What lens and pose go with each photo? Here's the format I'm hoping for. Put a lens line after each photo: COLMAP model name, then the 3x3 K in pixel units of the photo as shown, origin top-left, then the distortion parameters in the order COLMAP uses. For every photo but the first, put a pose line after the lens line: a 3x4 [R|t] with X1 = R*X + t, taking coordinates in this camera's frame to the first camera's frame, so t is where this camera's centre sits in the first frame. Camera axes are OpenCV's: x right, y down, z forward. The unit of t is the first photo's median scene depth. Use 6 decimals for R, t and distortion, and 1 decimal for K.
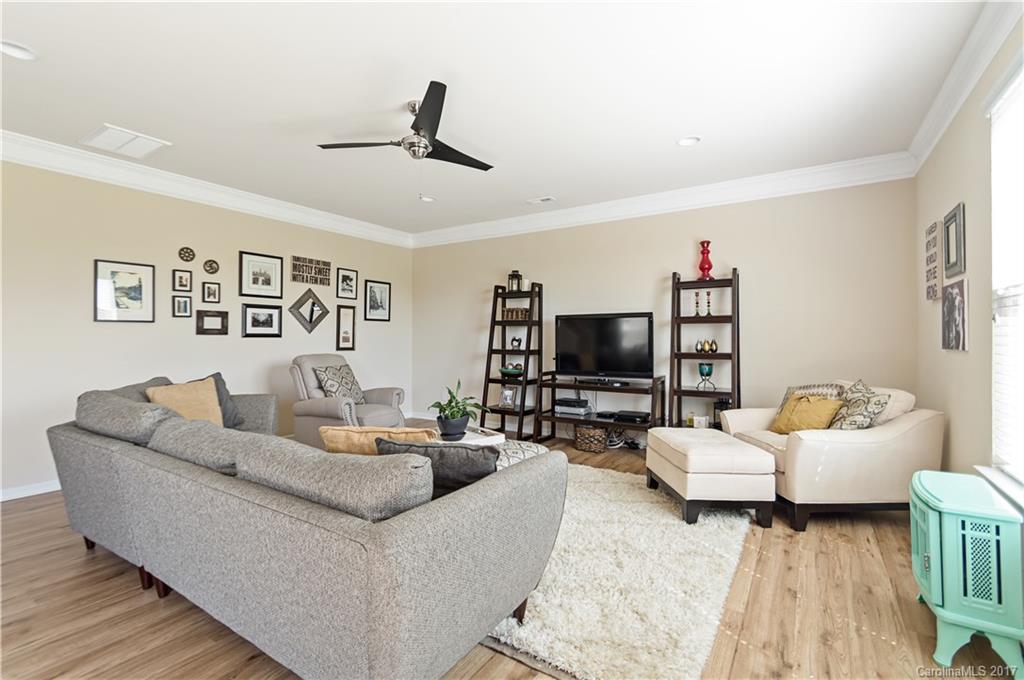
lens RADIAL K [[465.1, 0, 510.2], [0, 465.1, 335.9], [0, 0, 1]] dist [0.000200, -0.000329]
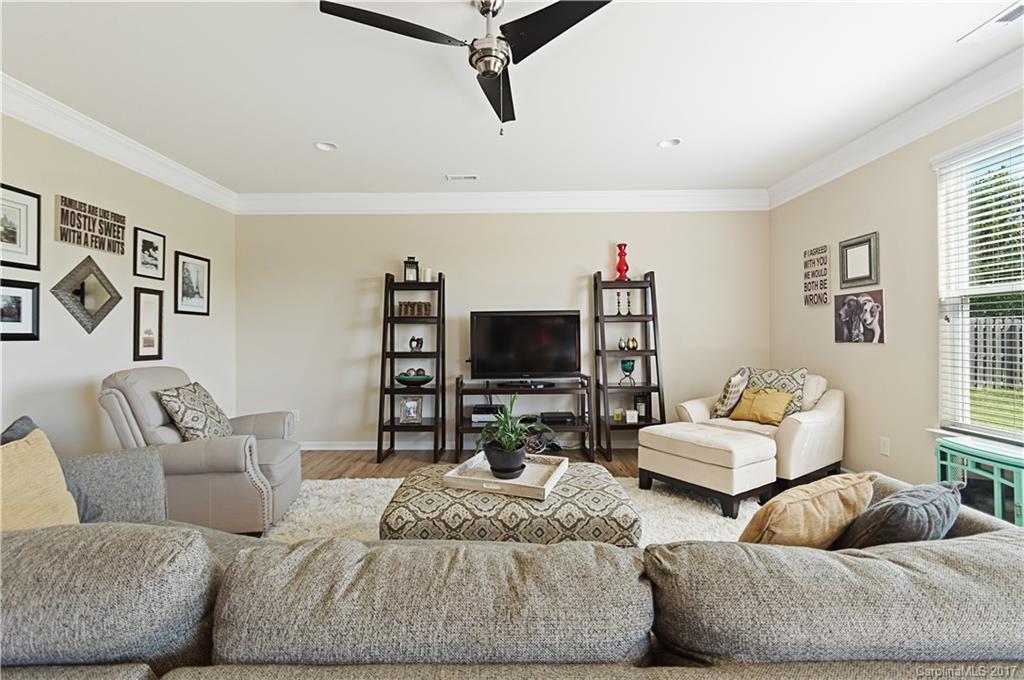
lens RADIAL K [[454.3, 0, 507.9], [0, 454.3, 336.8], [0, 0, 1]] dist [-0.000464, -0.000520]
pose [[0.839602, -0.007600, 0.543149, -0.304834], [0.006251, 0.999971, 0.004329, 0.000099], [-0.543166, -0.000239, 0.839625, 0.238416]]
